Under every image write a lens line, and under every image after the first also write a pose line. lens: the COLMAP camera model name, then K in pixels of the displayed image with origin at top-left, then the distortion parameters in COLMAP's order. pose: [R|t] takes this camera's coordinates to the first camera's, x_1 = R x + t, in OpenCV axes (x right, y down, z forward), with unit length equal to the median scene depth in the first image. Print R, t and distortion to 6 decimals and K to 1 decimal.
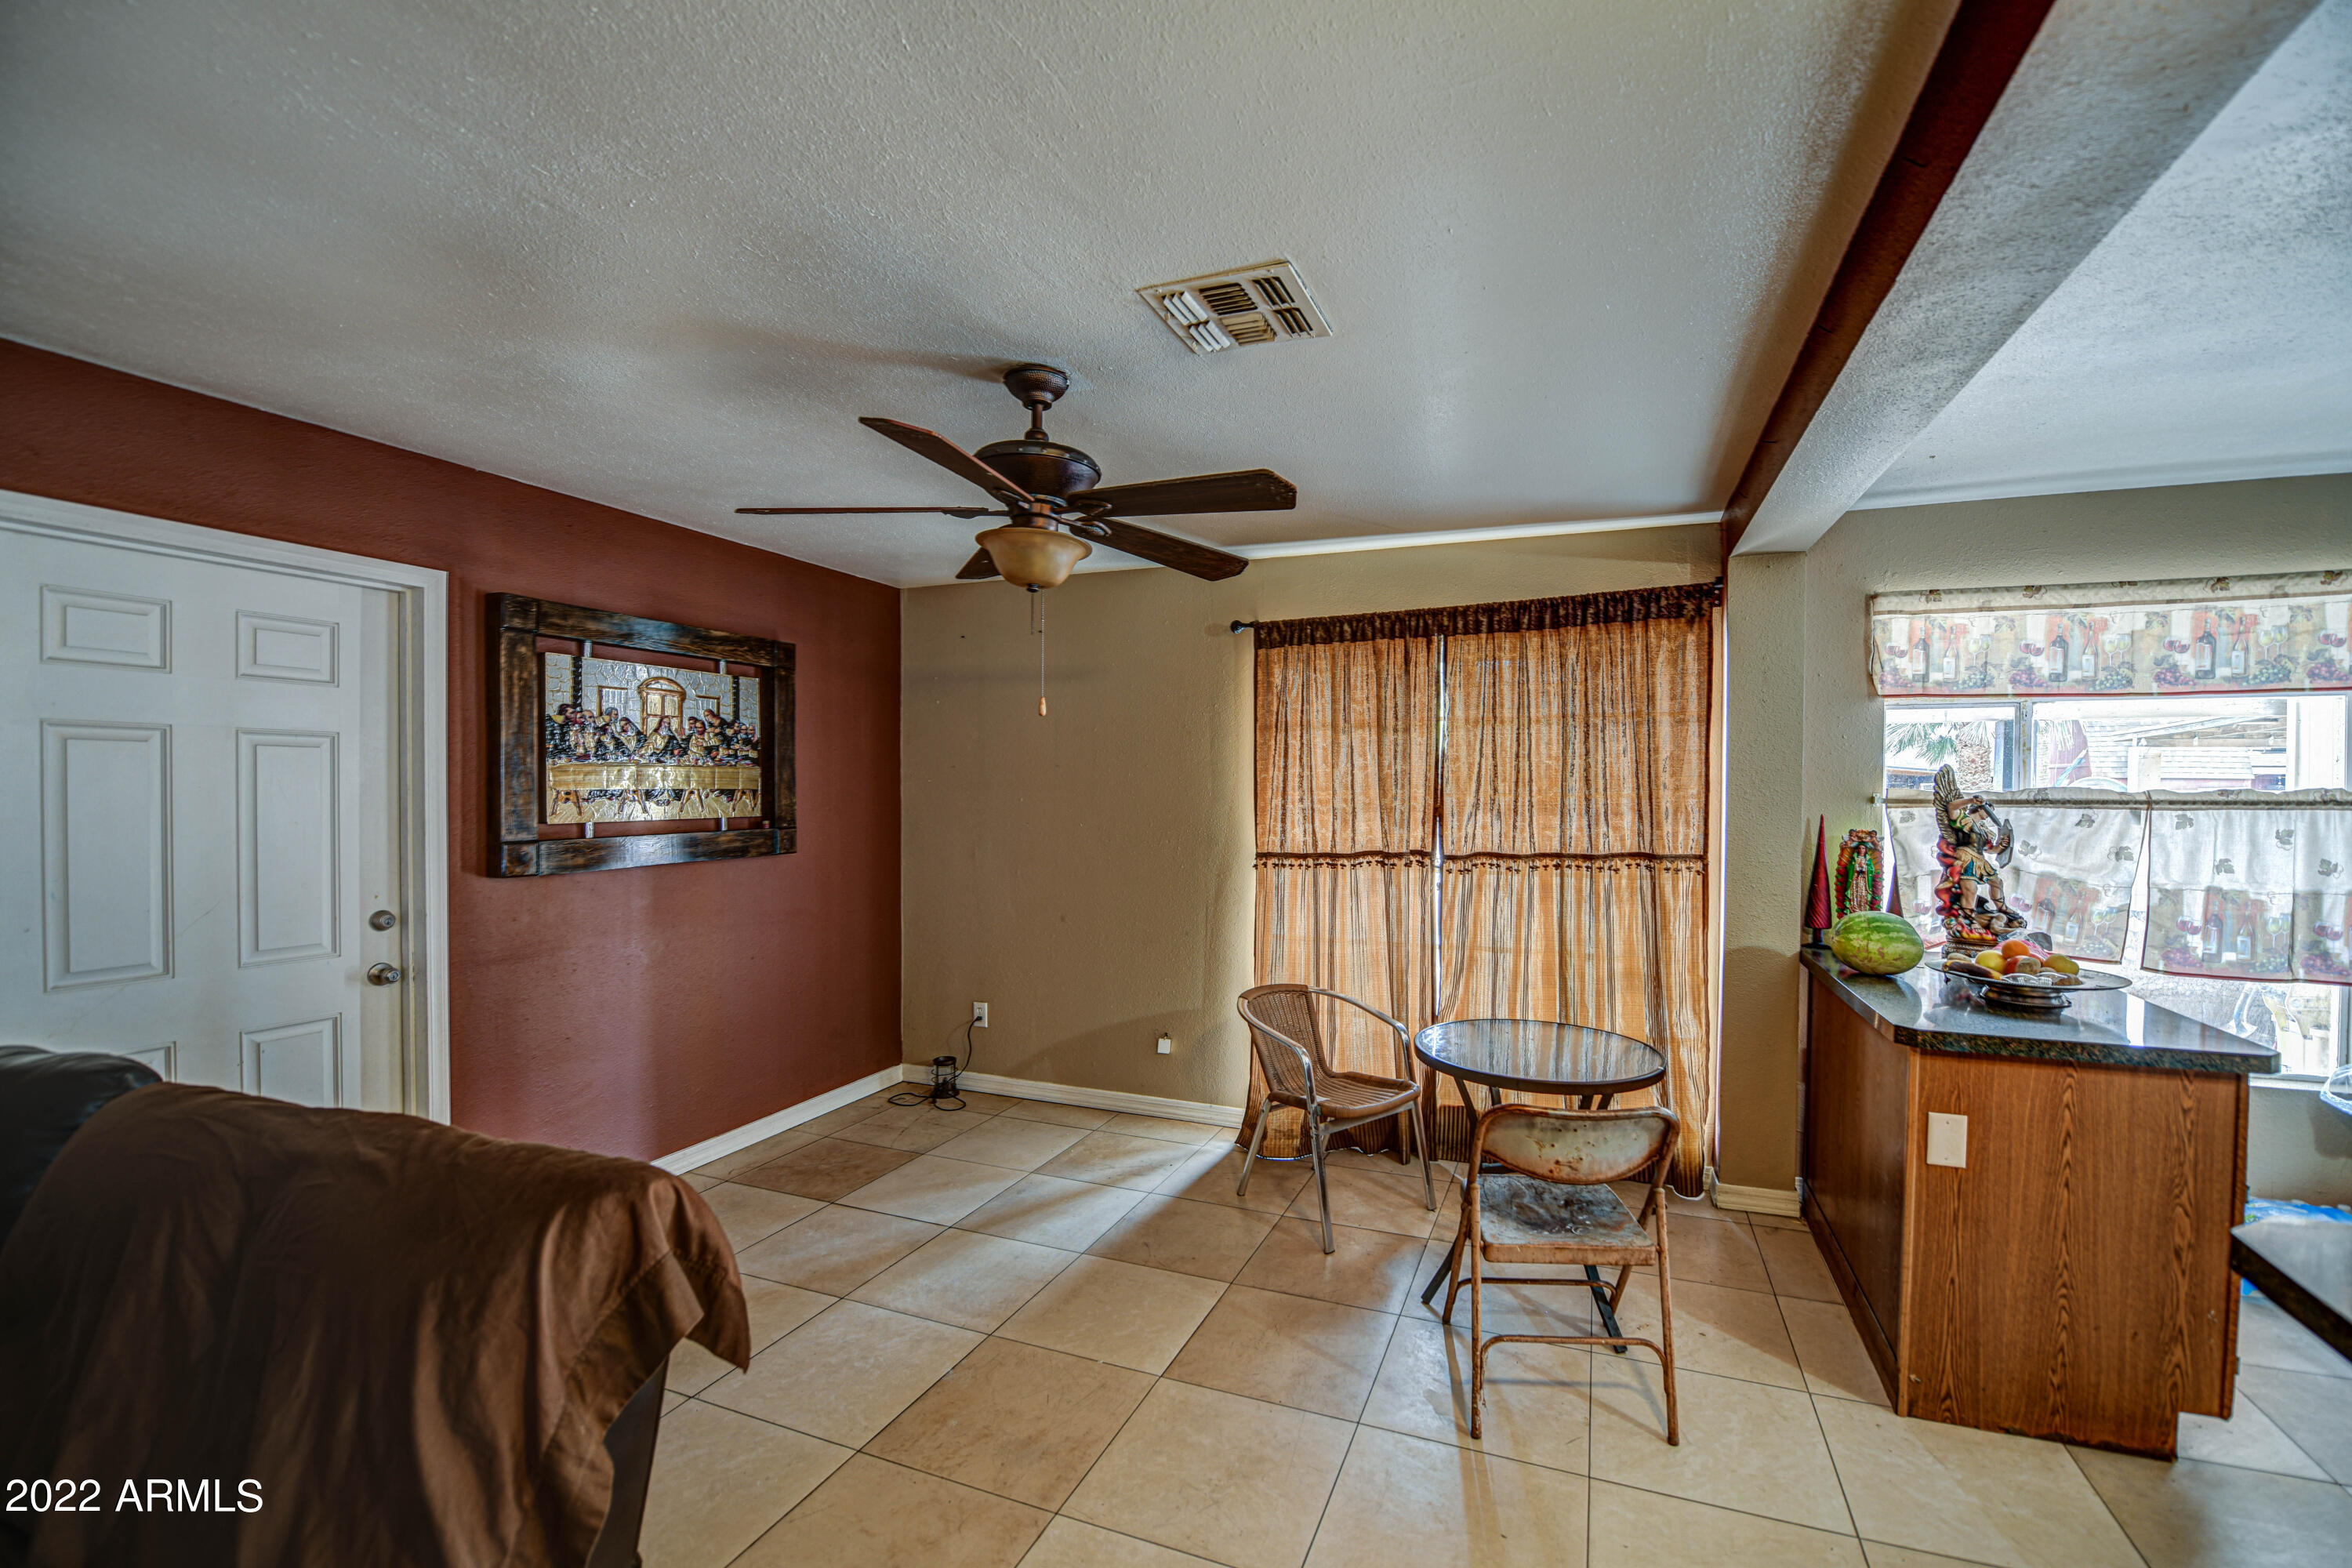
lens RADIAL K [[978.6, 0, 1219.7], [0, 978.6, 808.5], [0, 0, 1]] dist [-0.008067, -0.004927]
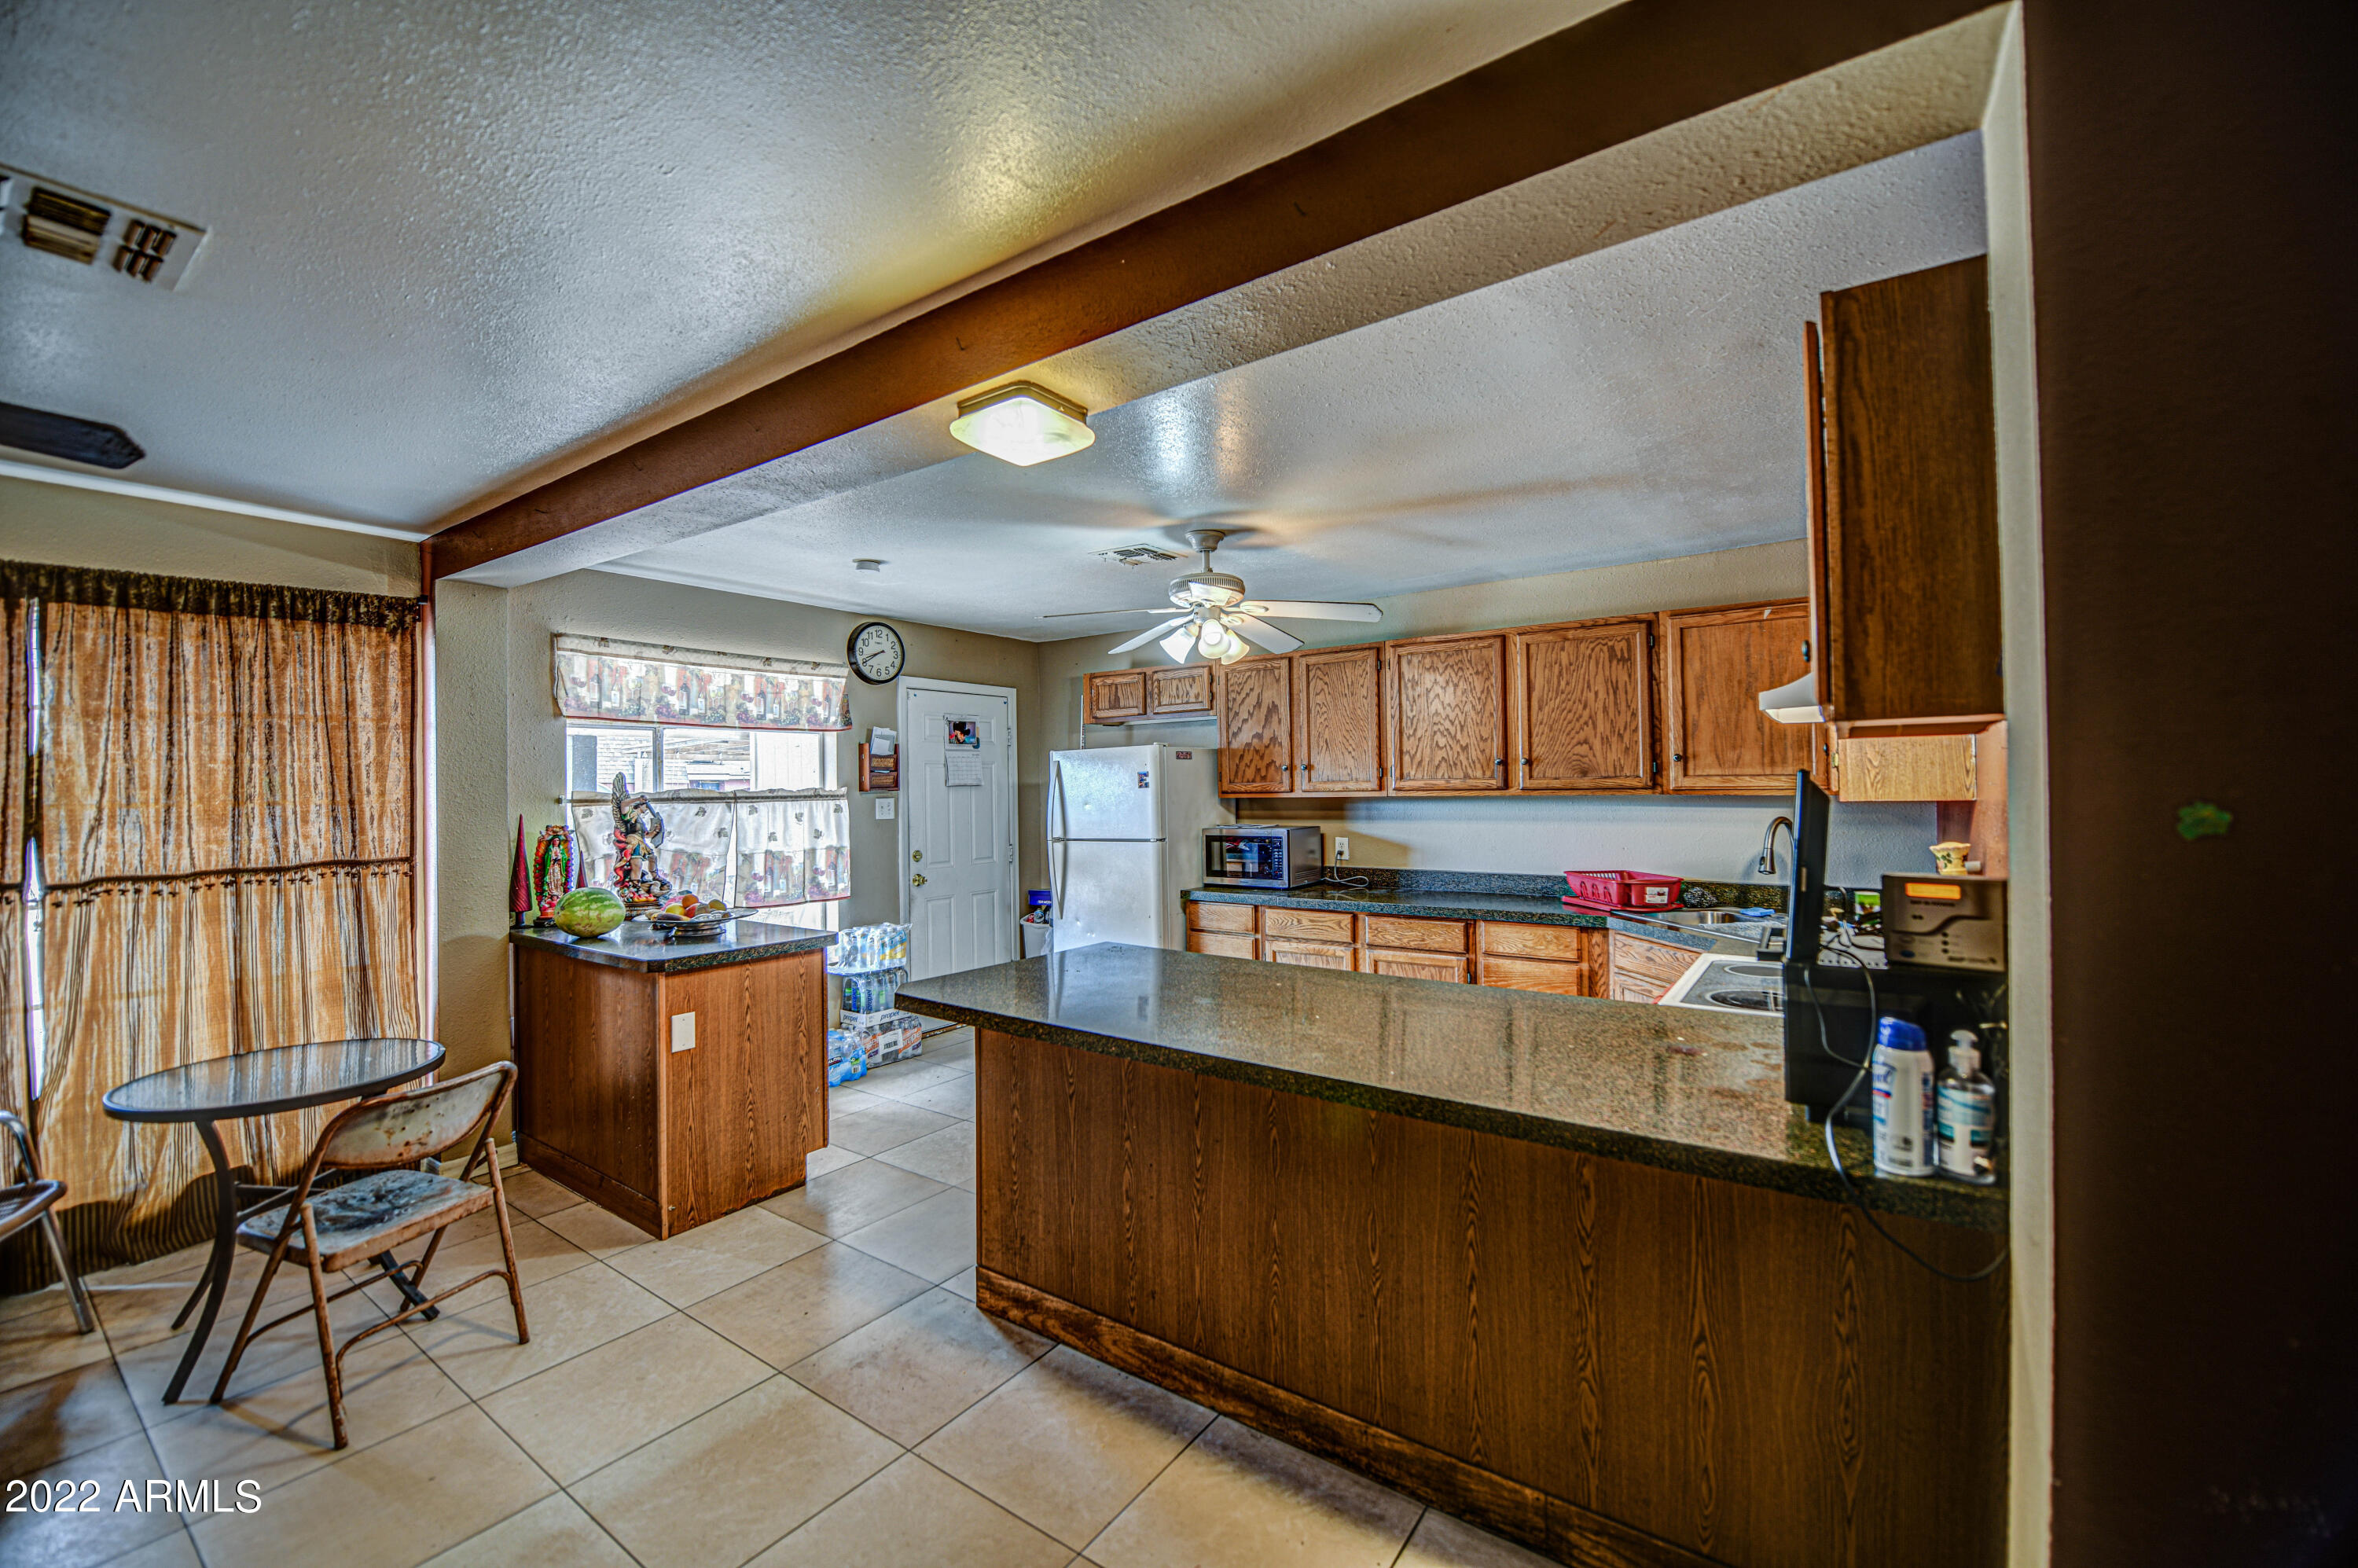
lens RADIAL K [[940.9, 0, 1200.1], [0, 940.9, 771.0], [0, 0, 1]] dist [-0.022124, -0.000565]
pose [[0.236128, 0.009025, 0.971680, -0.281129], [0.035143, 0.999223, -0.017821, 0.003126], [-0.971086, 0.038356, 0.235628, -0.060289]]
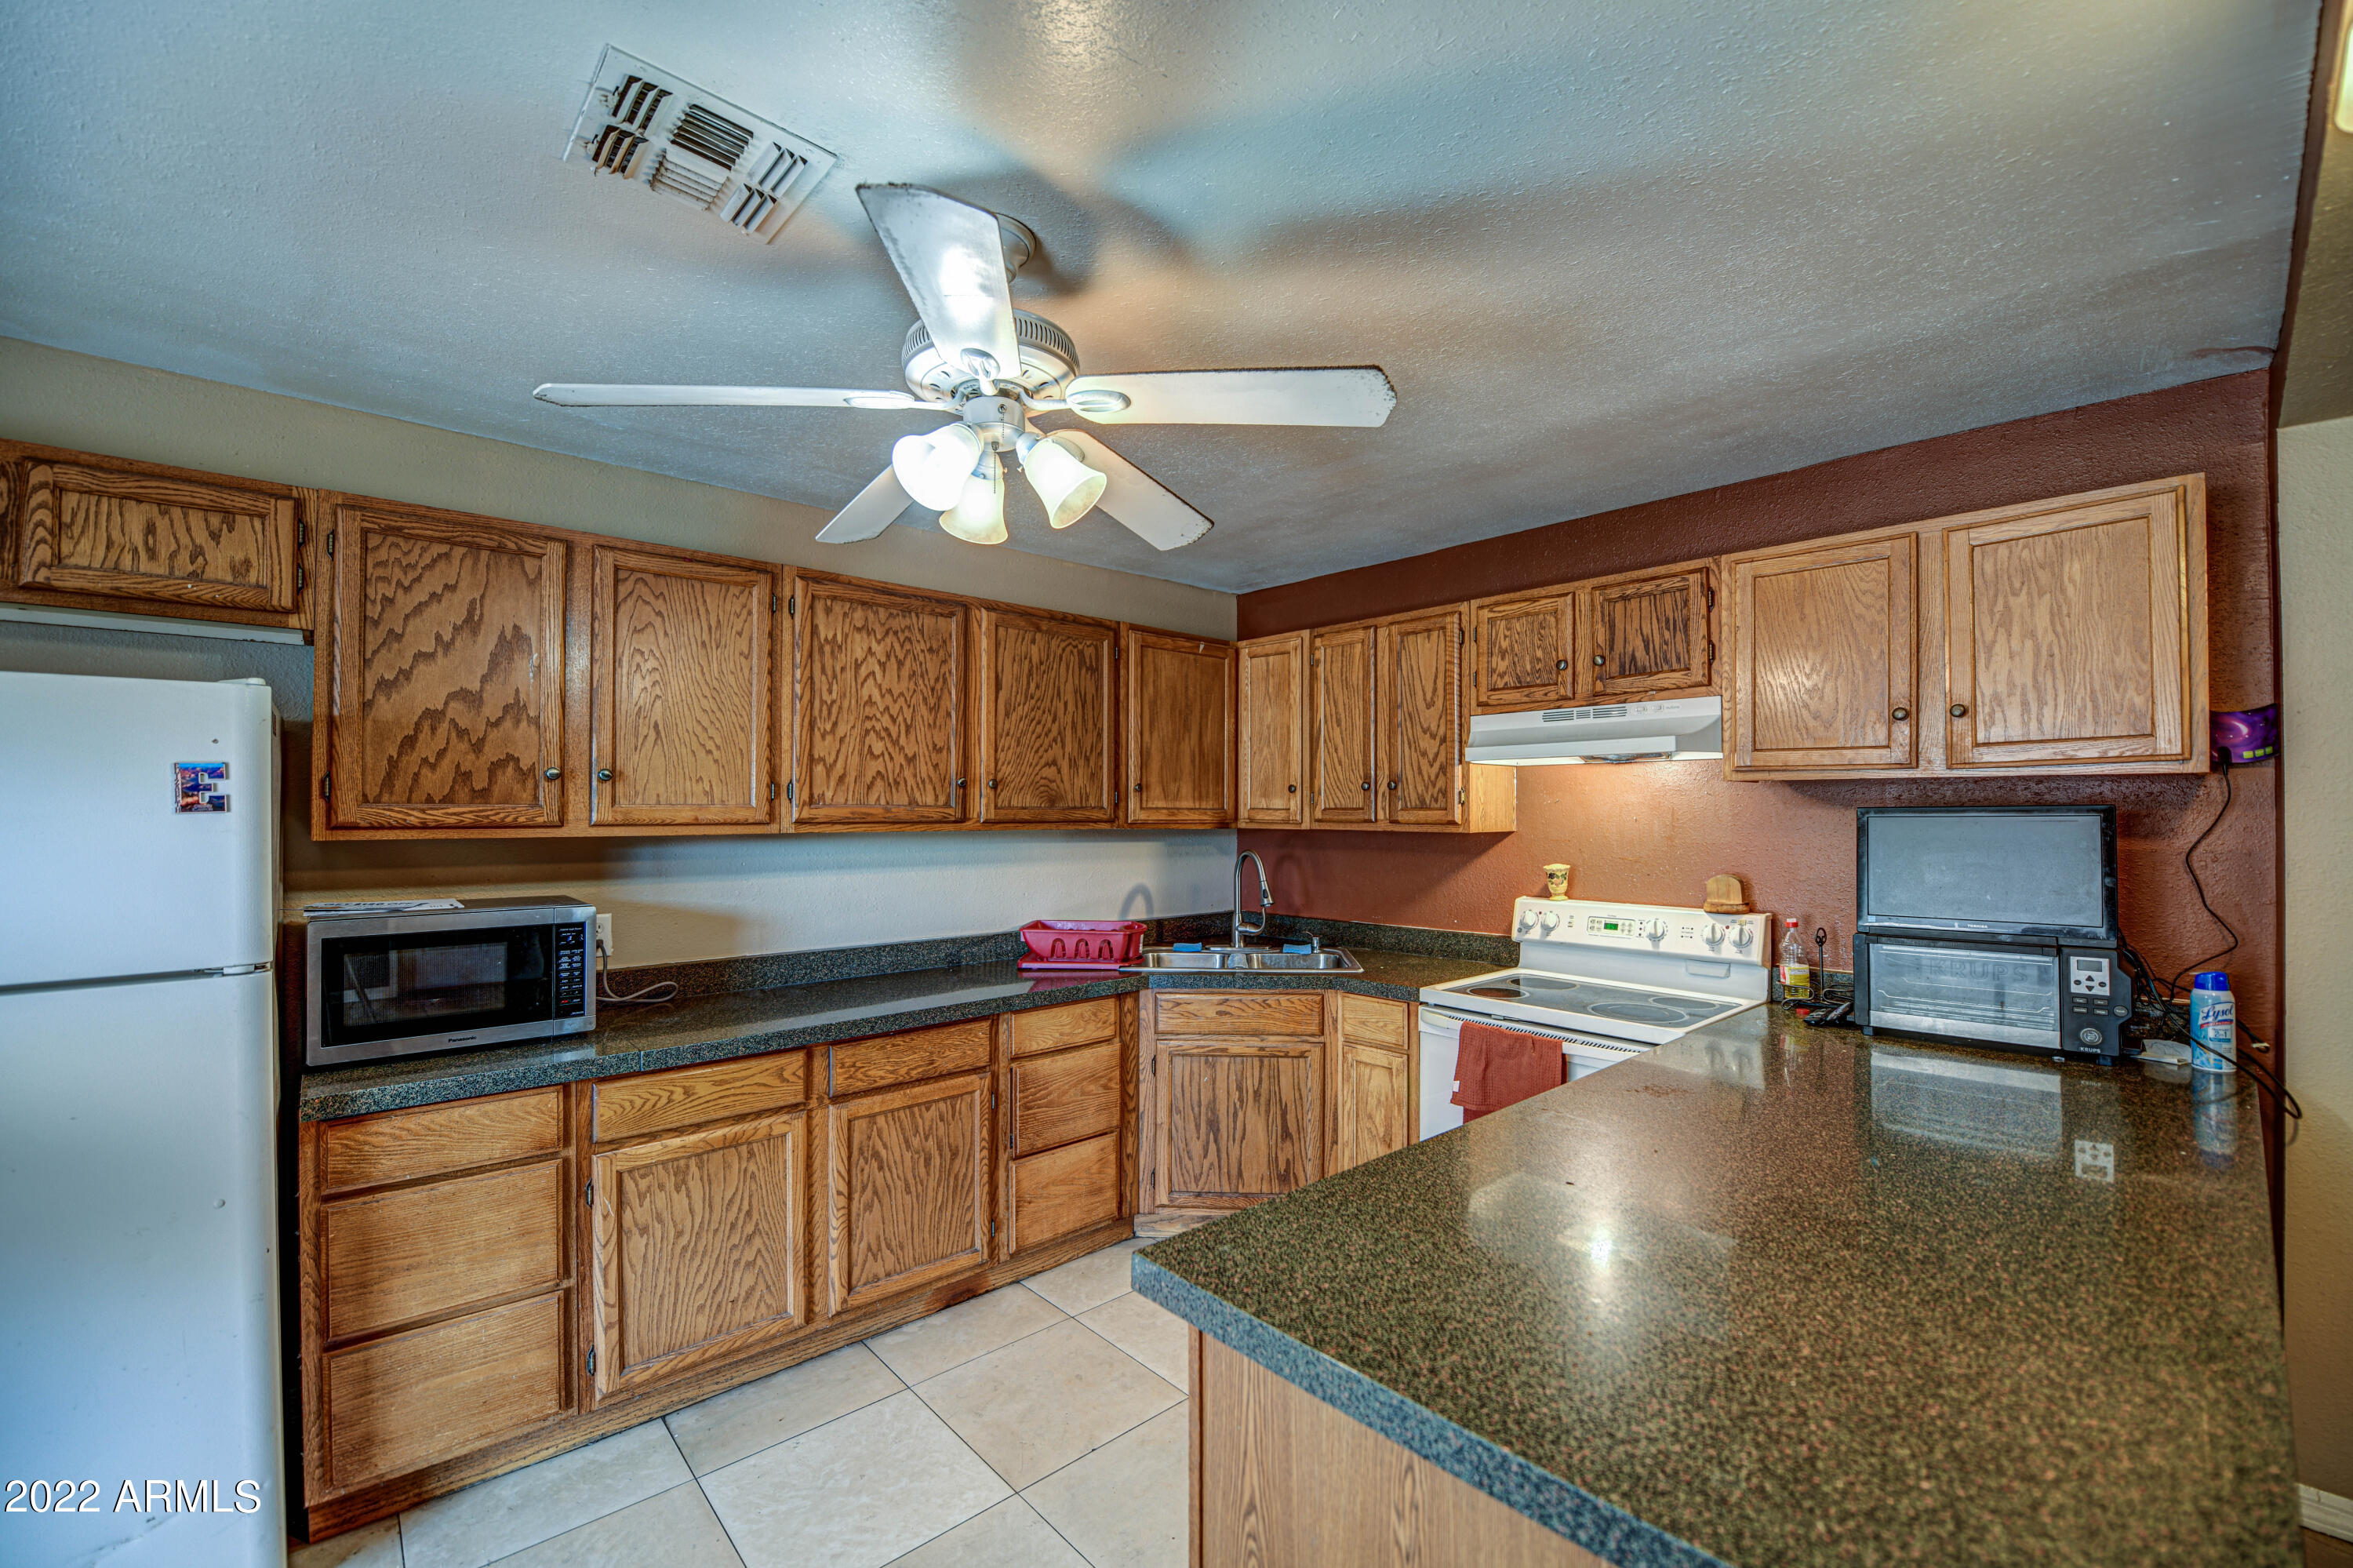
lens RADIAL K [[952.2, 0, 1175.7], [0, 952.2, 798.4], [0, 0, 1]] dist [-0.011632, -0.004596]
pose [[-0.889632, 0.003150, 0.456668, 0.463230], [0.005860, 0.999973, 0.004517, -0.005836], [-0.456641, 0.006695, -0.889626, 0.566568]]
